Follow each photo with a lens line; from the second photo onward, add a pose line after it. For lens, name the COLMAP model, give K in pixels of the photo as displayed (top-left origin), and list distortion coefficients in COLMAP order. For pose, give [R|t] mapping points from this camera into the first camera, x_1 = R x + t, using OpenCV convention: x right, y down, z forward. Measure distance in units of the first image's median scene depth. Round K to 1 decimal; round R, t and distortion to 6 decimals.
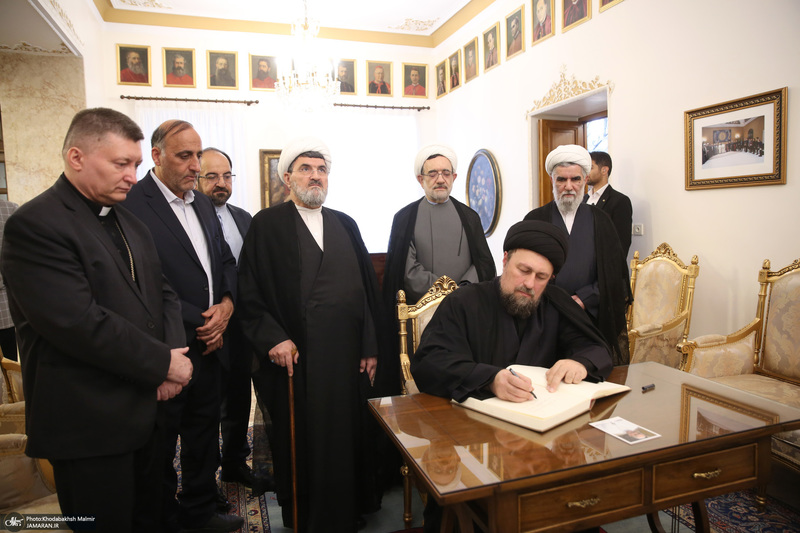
lens RADIAL K [[546.8, 0, 400.0], [0, 546.8, 266.5], [0, 0, 1]] dist [-0.110143, 0.087230]
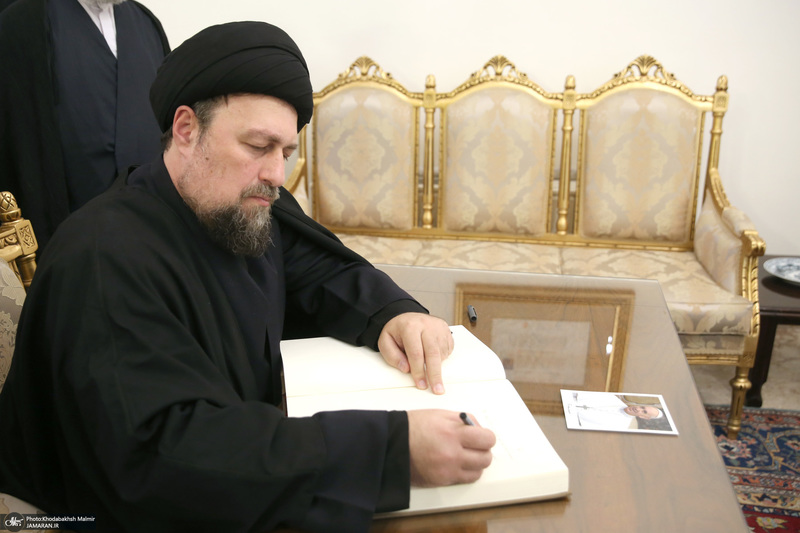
lens RADIAL K [[735.0, 0, 400.0], [0, 735.0, 266.5], [0, 0, 1]] dist [-0.000215, 0.005377]
pose [[0.528330, -0.283798, 0.800204, -0.195576], [0.095454, 0.956361, 0.276157, -0.050211], [-0.843656, -0.069519, 0.532364, 0.592140]]
